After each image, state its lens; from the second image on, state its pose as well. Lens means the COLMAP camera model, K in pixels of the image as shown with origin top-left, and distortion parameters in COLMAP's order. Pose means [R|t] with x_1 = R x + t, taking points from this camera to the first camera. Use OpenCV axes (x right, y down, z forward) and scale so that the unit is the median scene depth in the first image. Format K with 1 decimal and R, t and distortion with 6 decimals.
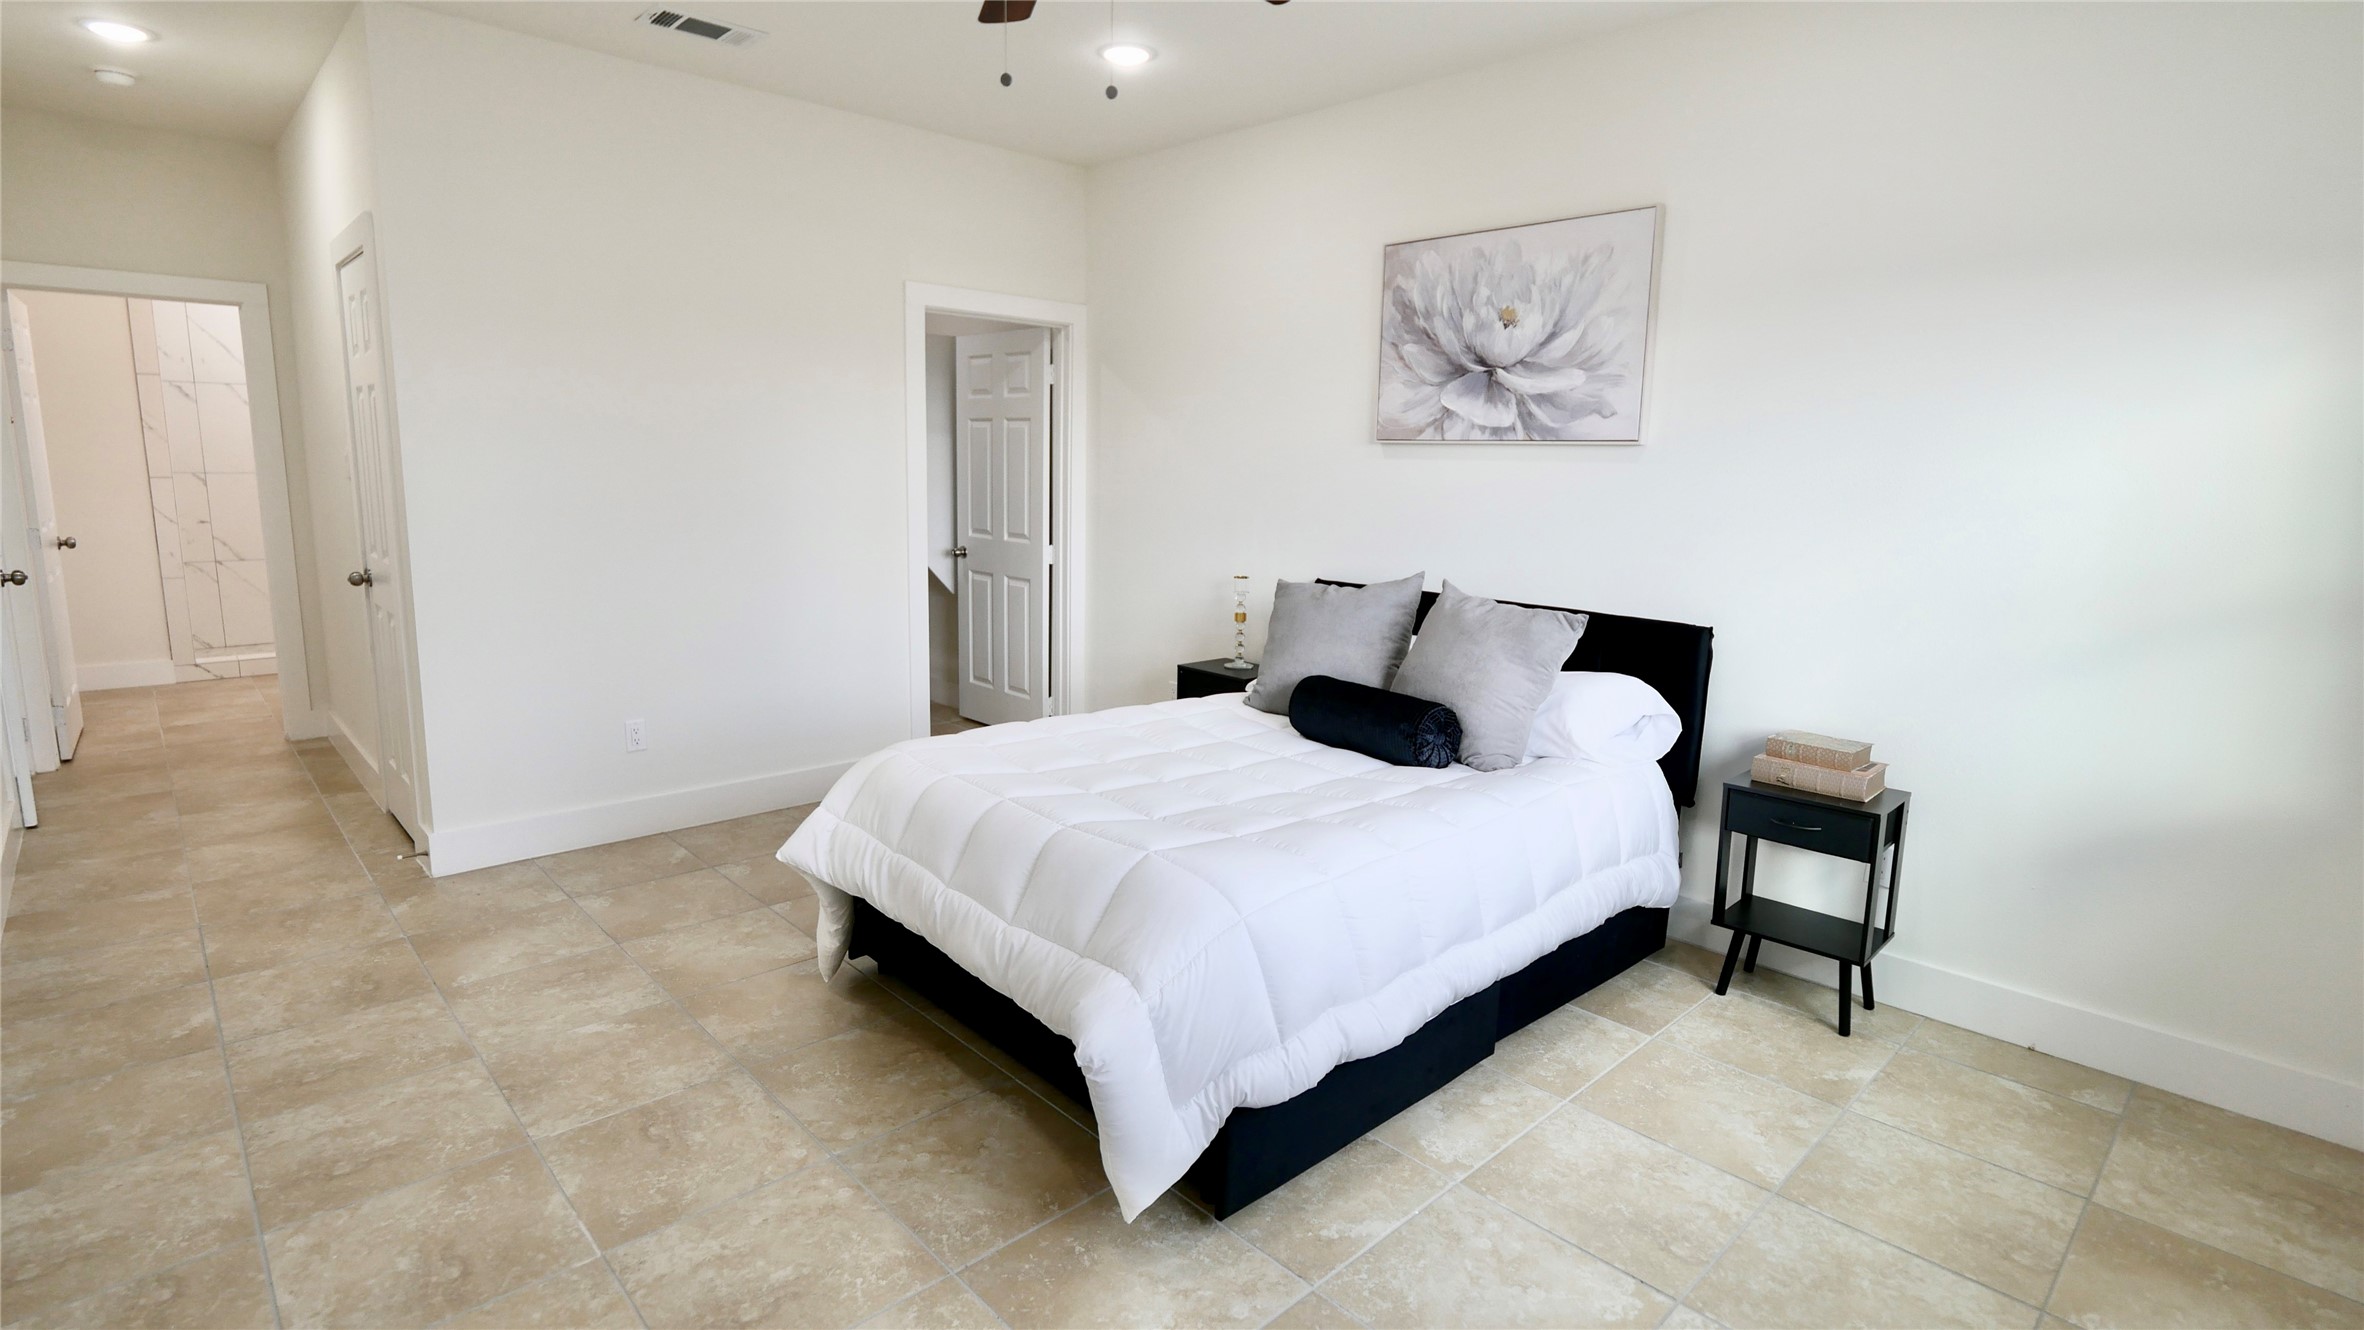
lens RADIAL K [[1133.8, 0, 1180.2], [0, 1133.8, 666.6], [0, 0, 1]] dist [-0.011225, 0.000909]
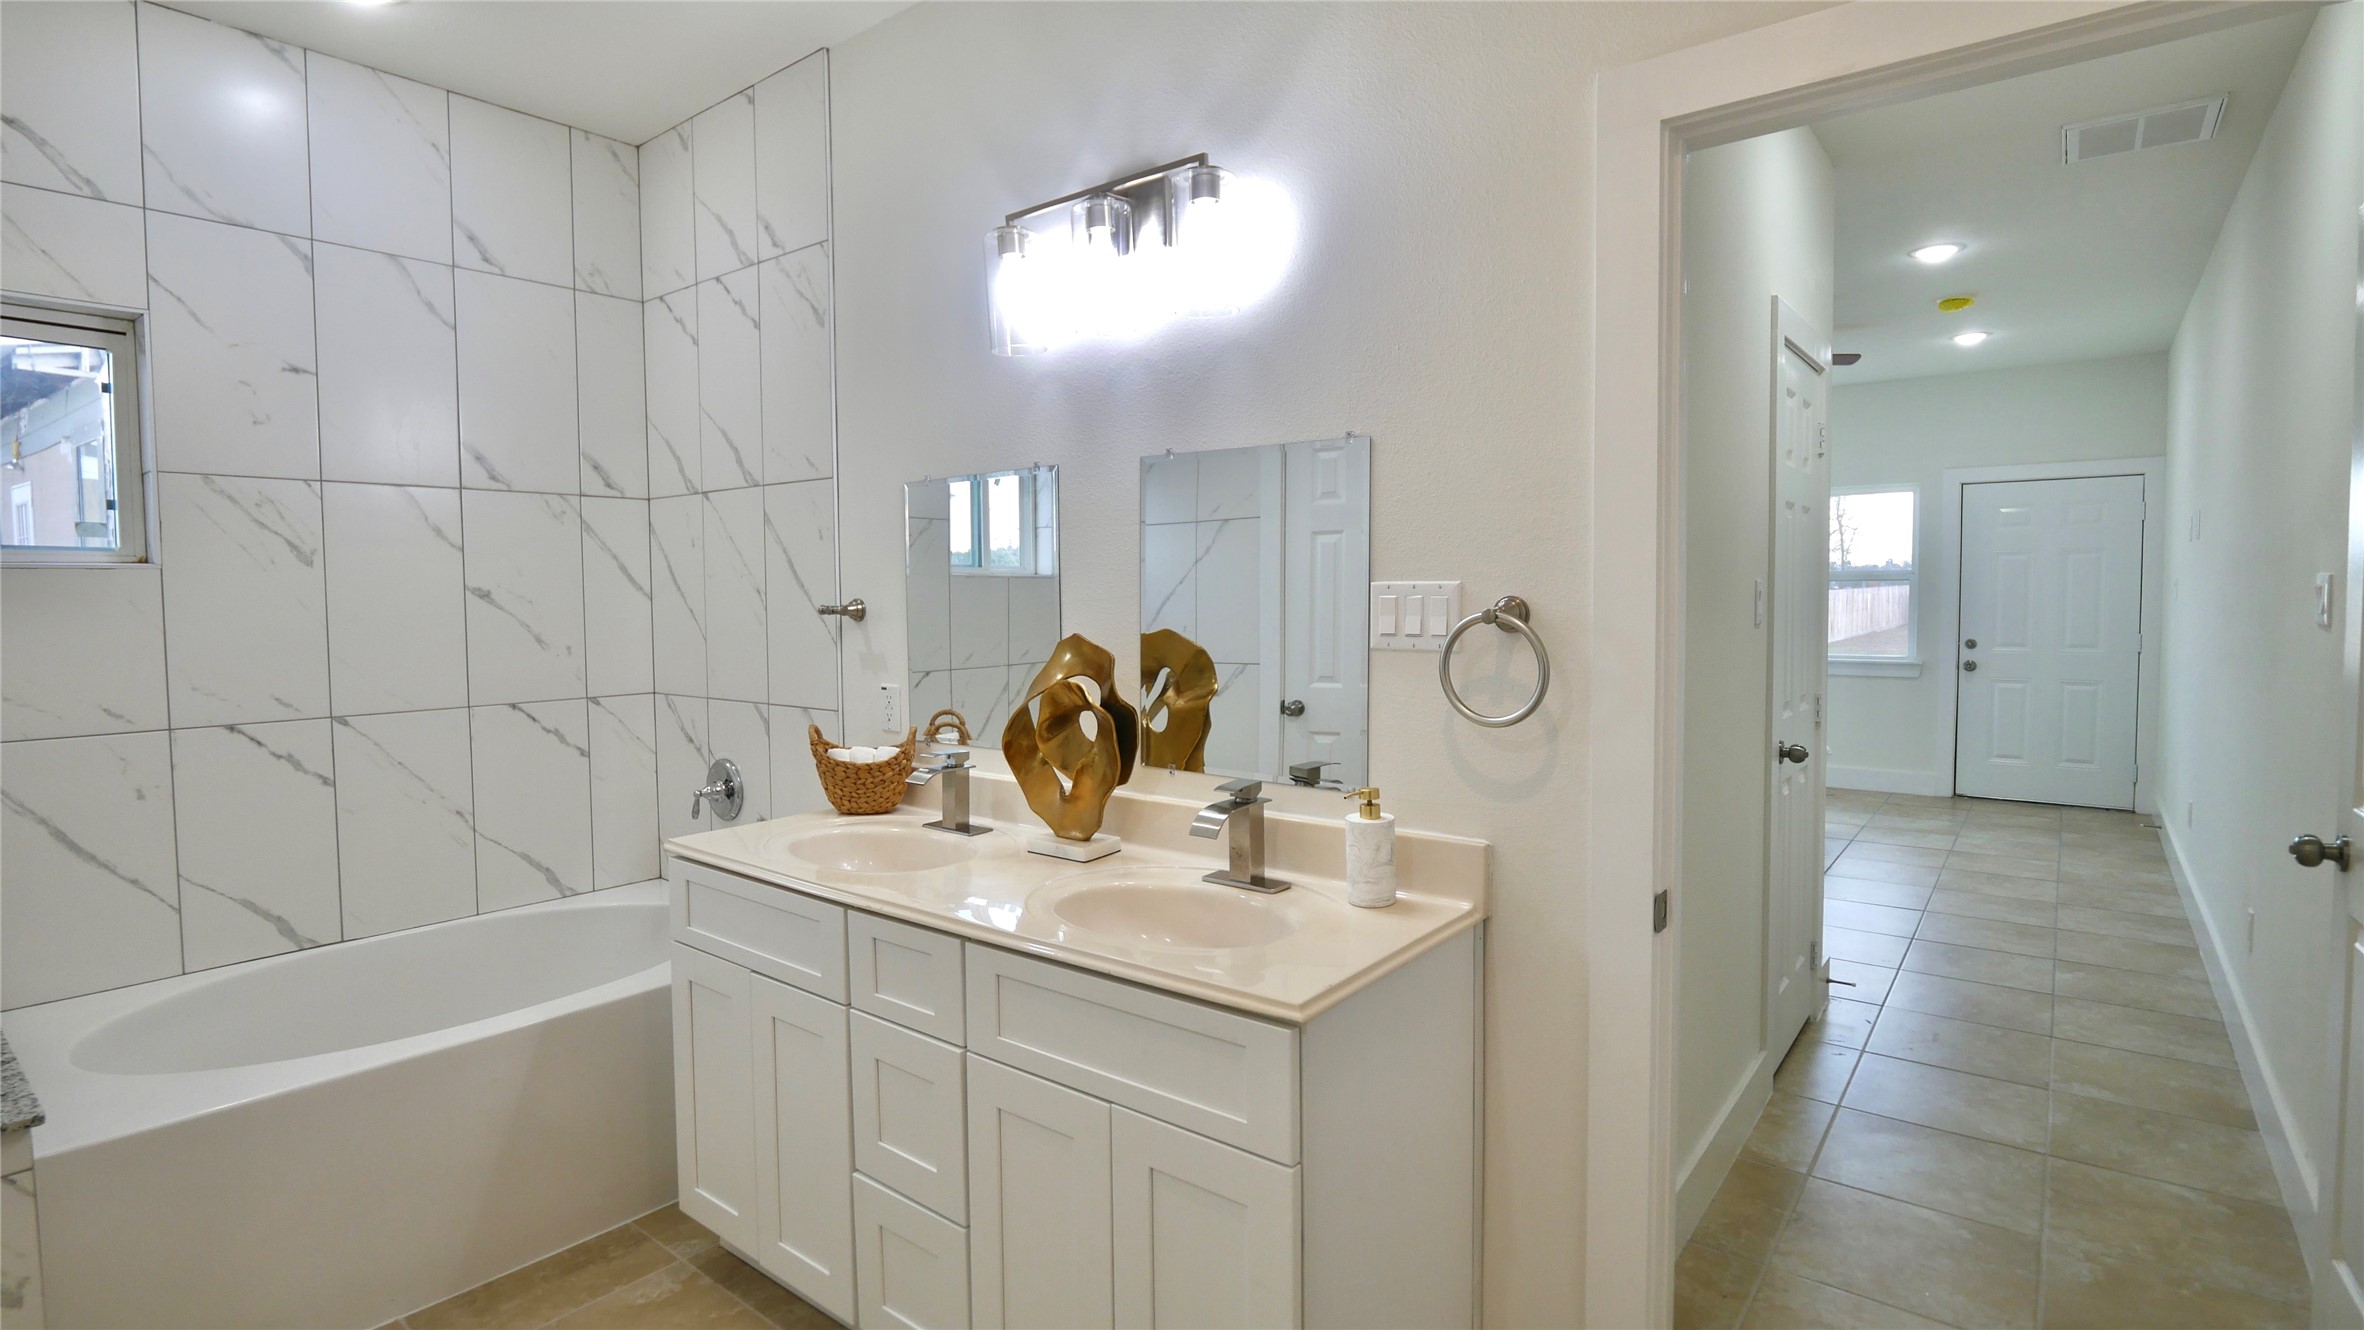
lens RADIAL K [[1133.8, 0, 1176.4], [0, 1133.8, 658.4], [0, 0, 1]] dist [-0.011225, 0.000909]
pose [[-0.146639, -0.080263, 0.985928, -1.667025], [0.180709, 0.977756, 0.106475, -0.348840], [-0.972544, 0.193779, -0.128873, 1.763863]]
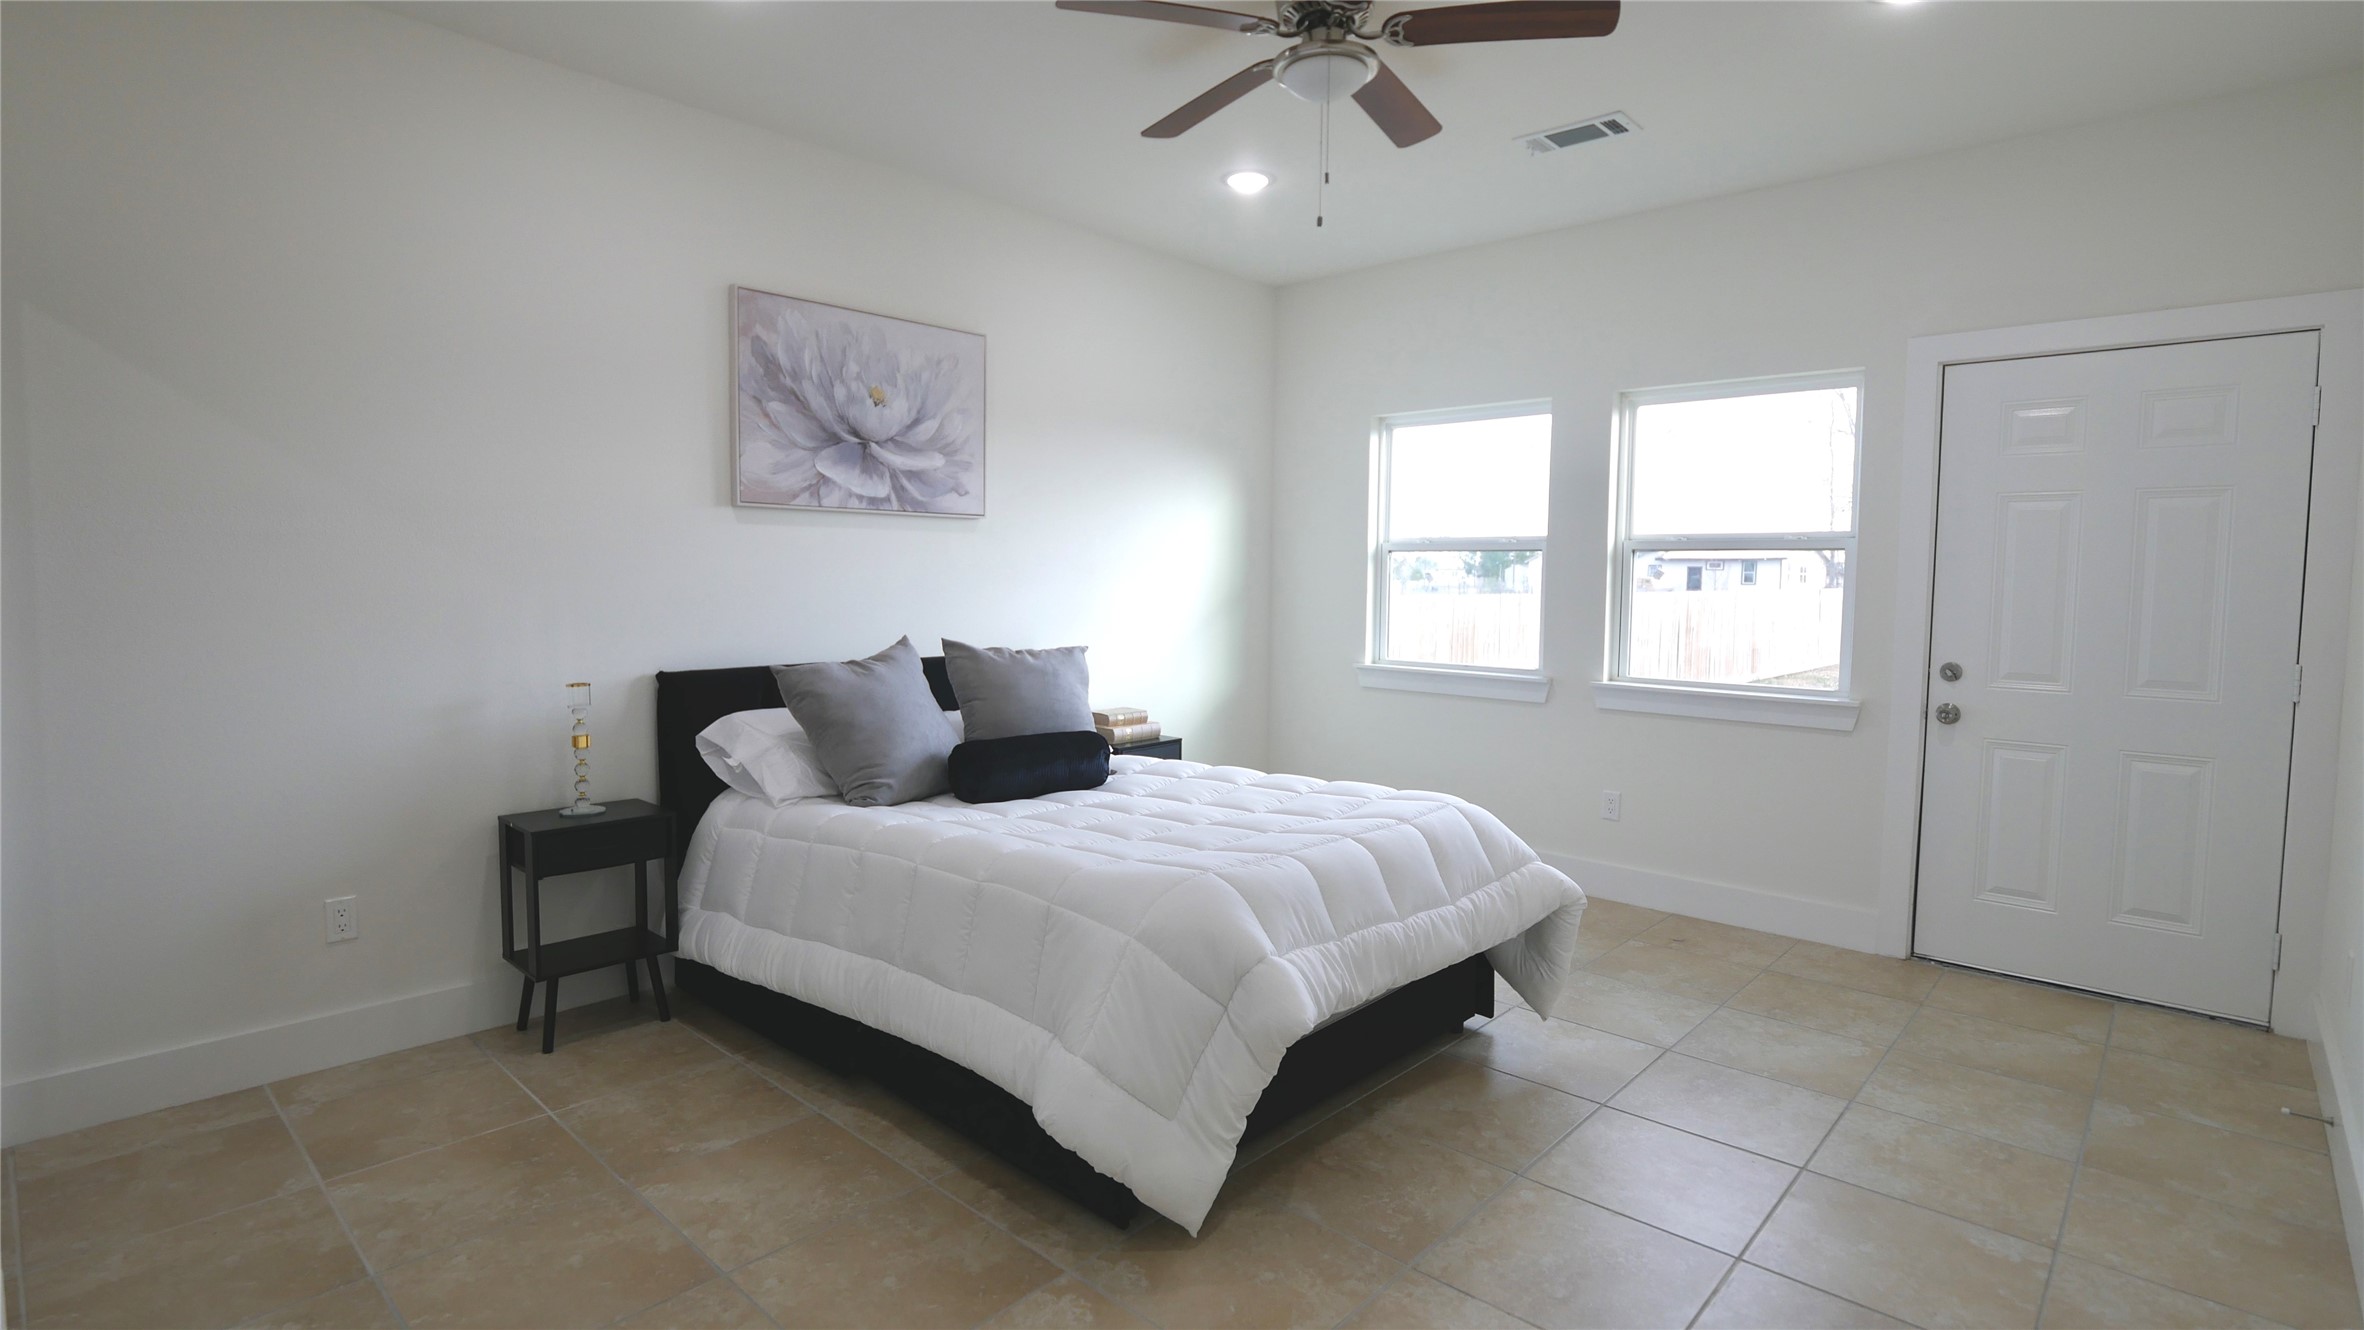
lens RADIAL K [[1133.8, 0, 1179.3], [0, 1133.8, 663.7], [0, 0, 1]] dist [-0.011225, 0.000909]
pose [[-0.074695, -0.099869, 0.992193, -0.808864], [0.165755, 0.979888, 0.111109, -0.130092], [-0.983334, 0.172760, -0.056639, 0.809994]]
